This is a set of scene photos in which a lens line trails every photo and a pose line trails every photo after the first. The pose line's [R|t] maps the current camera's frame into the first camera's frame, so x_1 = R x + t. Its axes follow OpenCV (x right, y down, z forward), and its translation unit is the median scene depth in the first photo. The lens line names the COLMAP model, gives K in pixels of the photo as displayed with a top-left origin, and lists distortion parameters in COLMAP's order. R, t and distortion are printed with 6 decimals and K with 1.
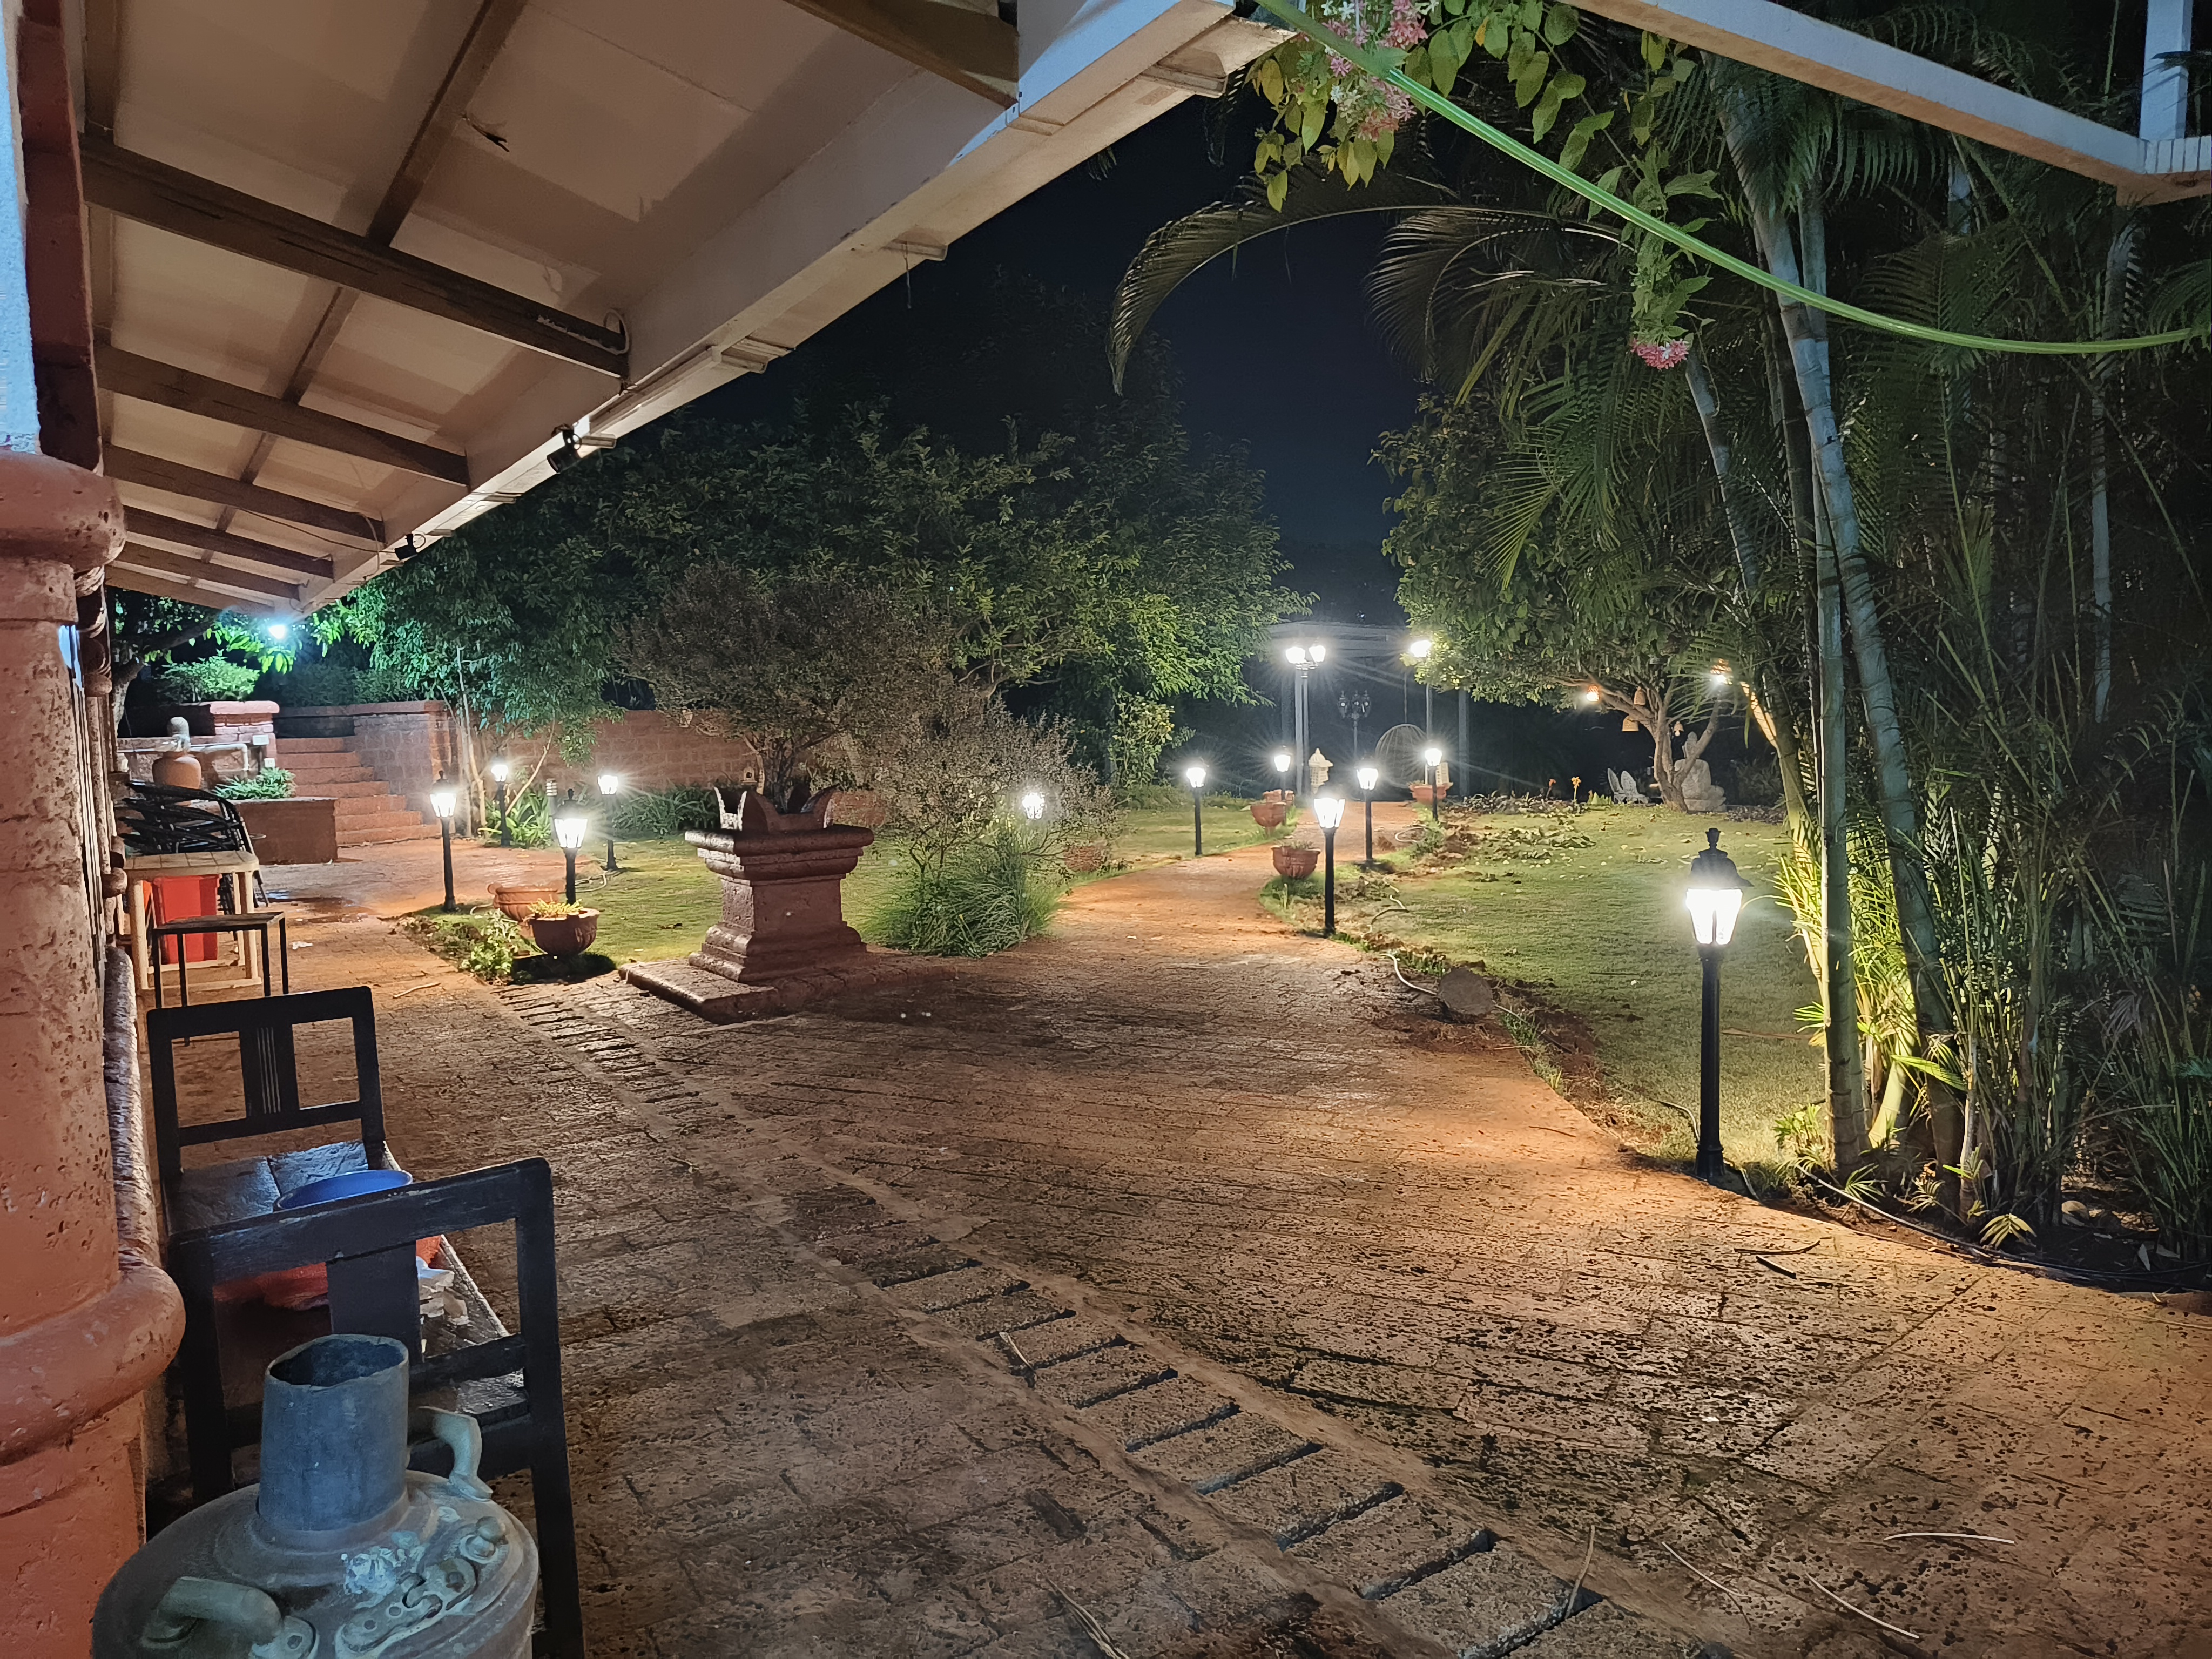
lens RADIAL K [[1499.4, 0, 1112.4], [0, 1499.4, 840.4], [0, 0, 1]] dist [0.050509, -0.061775]
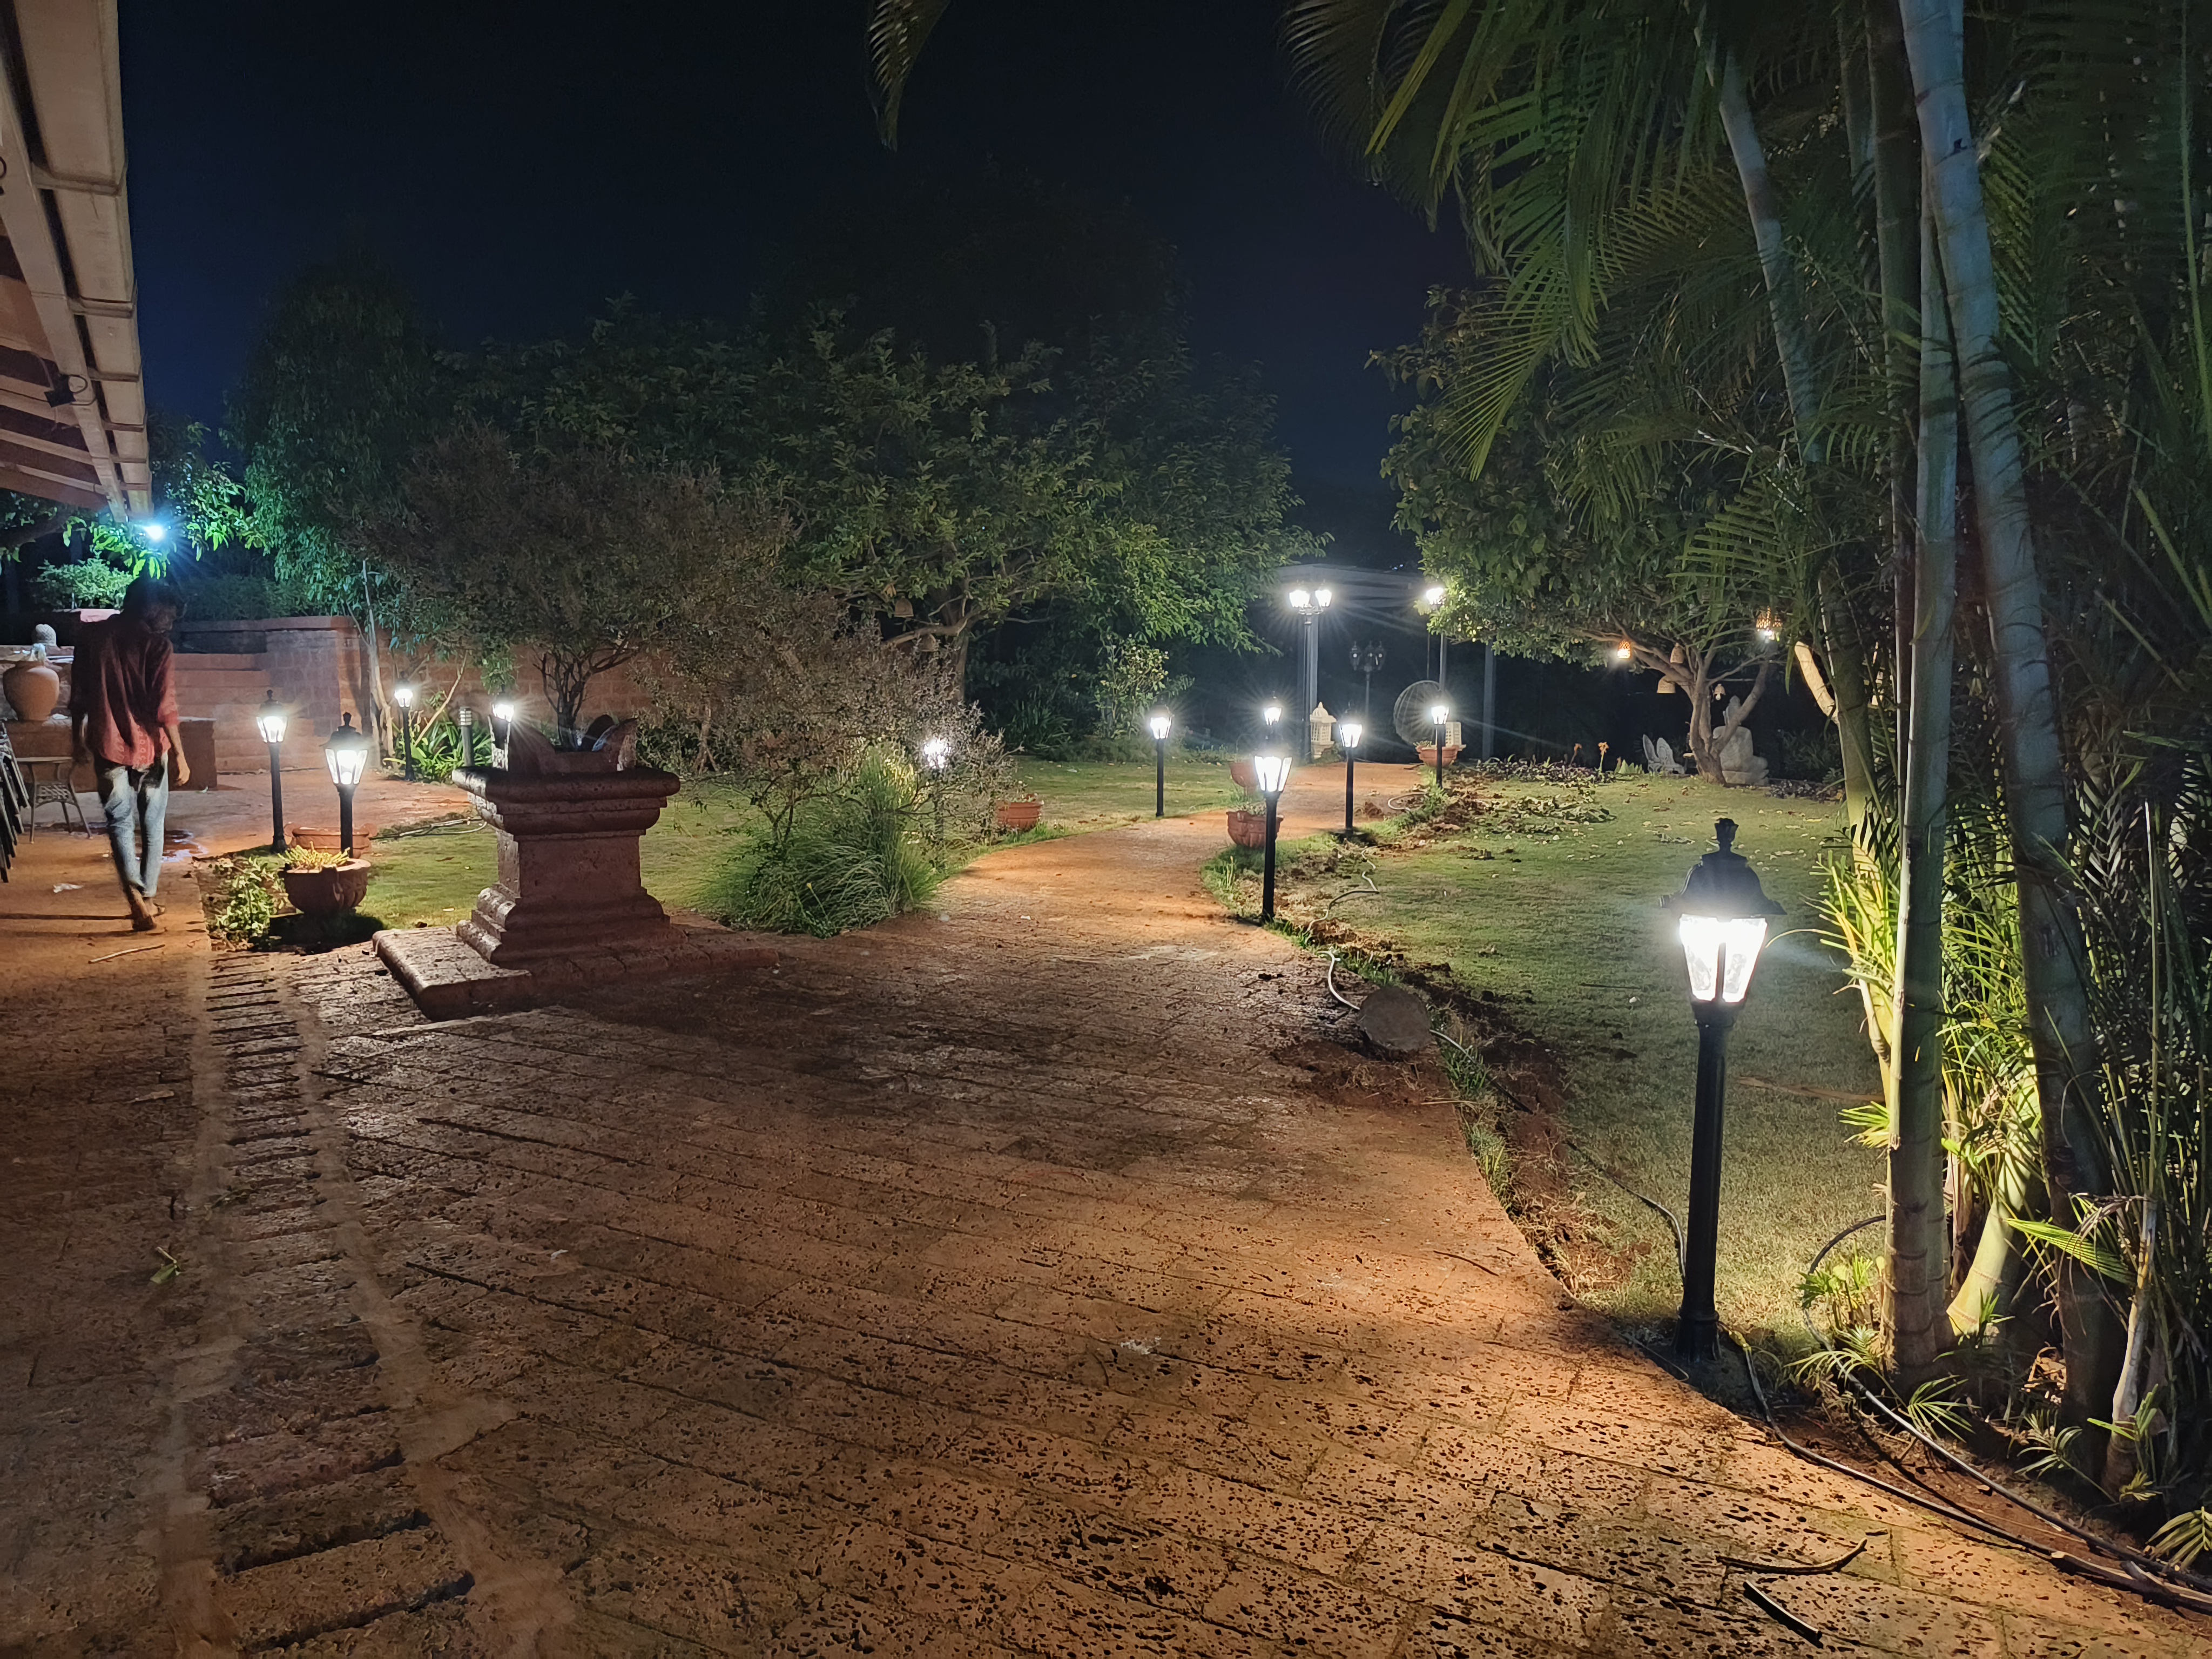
lens RADIAL K [[1499.4, 0, 1112.4], [0, 1499.4, 840.4], [0, 0, 1]] dist [0.050509, -0.061775]
pose [[0.999102, 0.034709, -0.024286, 0.062282], [-0.033913, 0.998897, 0.032472, -0.004352], [0.025386, -0.031619, 0.999178, 0.143327]]
